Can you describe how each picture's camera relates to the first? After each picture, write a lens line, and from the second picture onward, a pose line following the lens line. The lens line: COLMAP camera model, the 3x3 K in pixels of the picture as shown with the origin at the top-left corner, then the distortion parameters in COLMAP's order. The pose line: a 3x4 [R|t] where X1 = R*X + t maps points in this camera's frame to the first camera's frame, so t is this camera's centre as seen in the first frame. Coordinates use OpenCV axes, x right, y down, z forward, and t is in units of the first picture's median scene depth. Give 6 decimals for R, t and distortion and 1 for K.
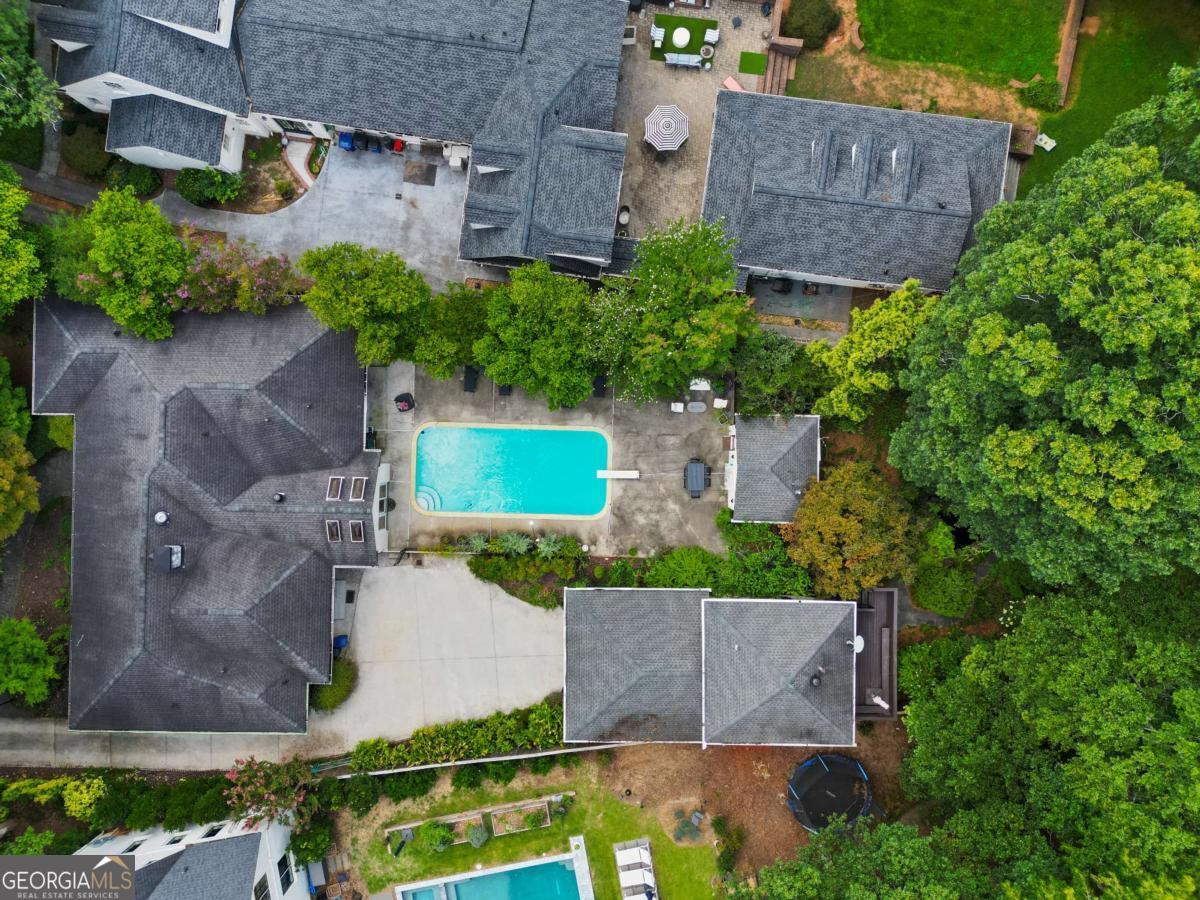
lens RADIAL K [[827.1, 0, 602.1], [0, 827.1, 449.8], [0, 0, 1]] dist [0.062404, -0.049798]
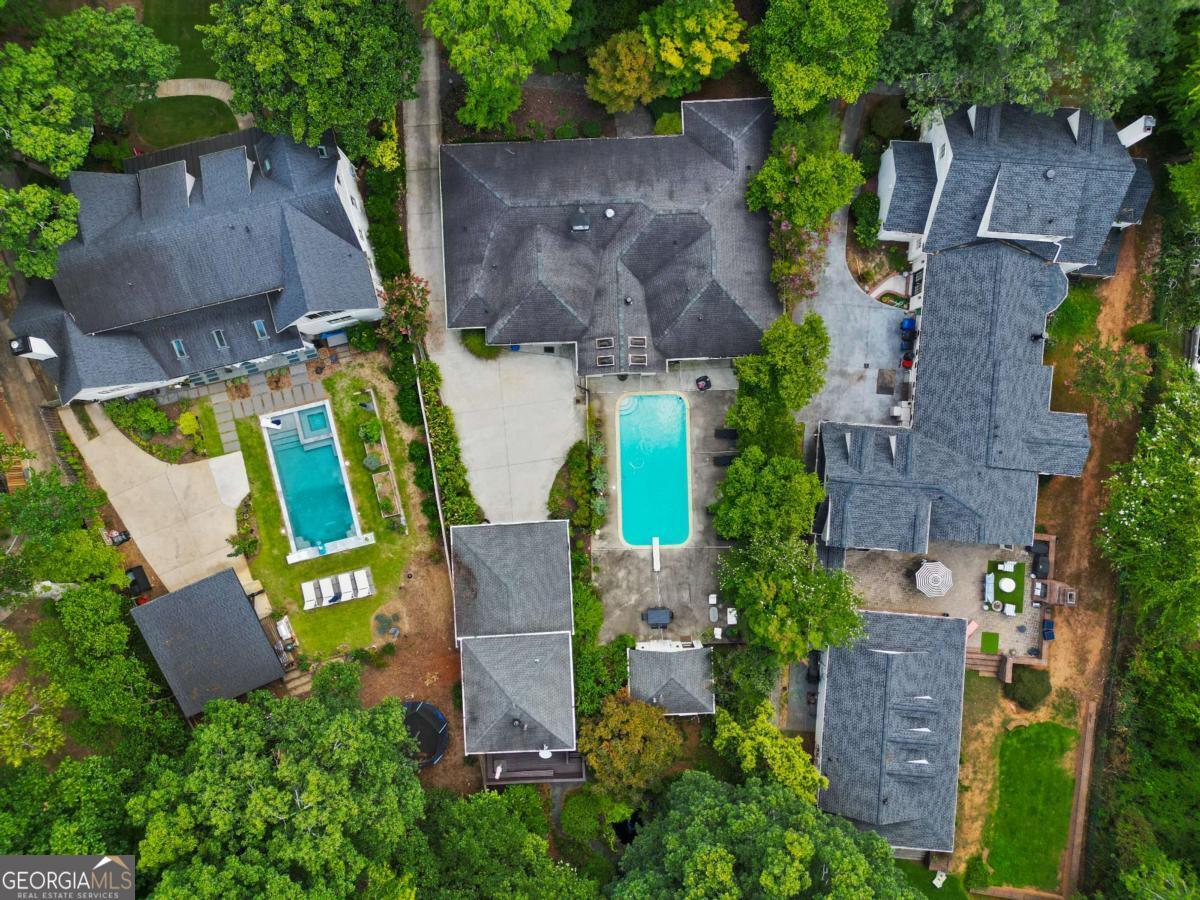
lens RADIAL K [[827.1, 0, 595.8], [0, 827.1, 452.5], [0, 0, 1]] dist [0.062404, -0.049798]
pose [[0.055559, 0.998455, 0.001204, -0.147810], [-0.998335, 0.055534, 0.015567, 0.097331], [0.015476, -0.002067, 0.999878, -0.278437]]
